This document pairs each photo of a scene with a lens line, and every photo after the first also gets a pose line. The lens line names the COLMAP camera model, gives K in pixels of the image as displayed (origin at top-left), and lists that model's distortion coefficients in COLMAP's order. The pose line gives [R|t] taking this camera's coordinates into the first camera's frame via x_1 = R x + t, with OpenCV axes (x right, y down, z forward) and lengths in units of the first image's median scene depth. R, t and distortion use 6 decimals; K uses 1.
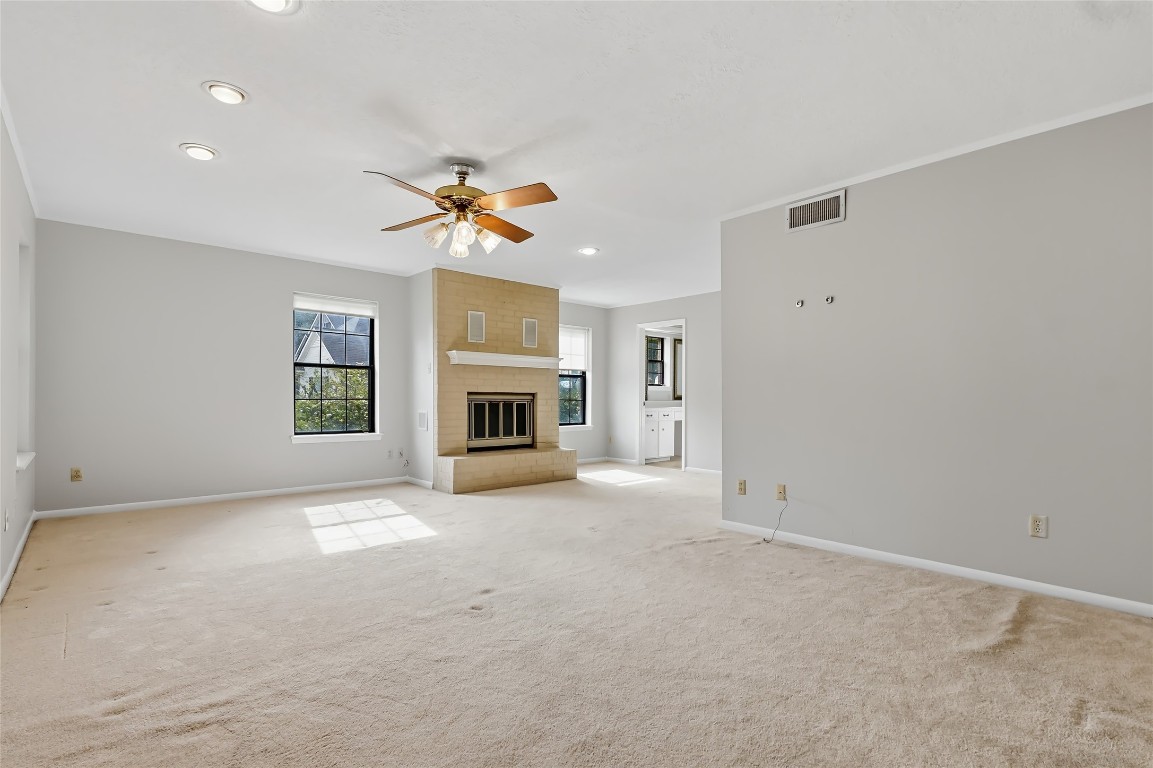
lens RADIAL K [[538.2, 0, 570.5], [0, 538.2, 391.9], [0, 0, 1]] dist [-0.004859, 0.000394]
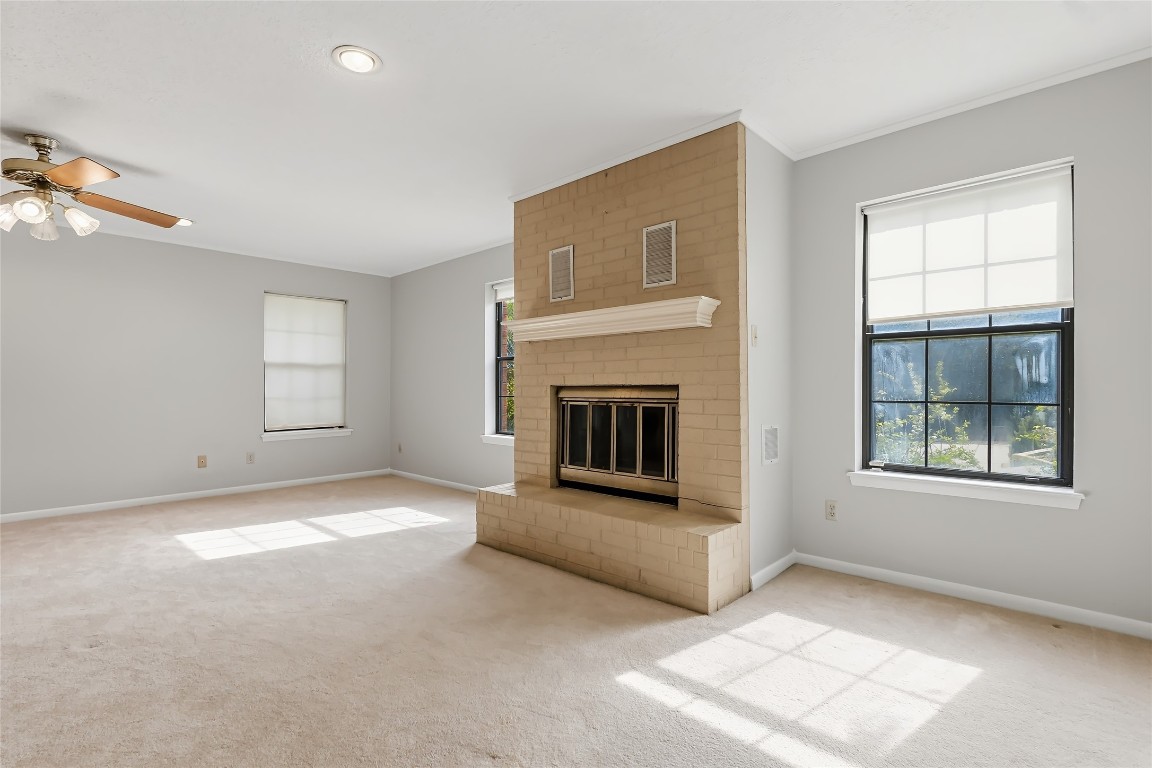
lens RADIAL K [[537.8, 0, 570.0], [0, 537.8, 391.9], [0, 0, 1]] dist [-0.004859, 0.000394]
pose [[0.091789, -0.003534, -0.995772, 0.383232], [0.011718, 0.999928, -0.002468, 0.007795], [0.995710, -0.011442, 0.091823, 0.898773]]
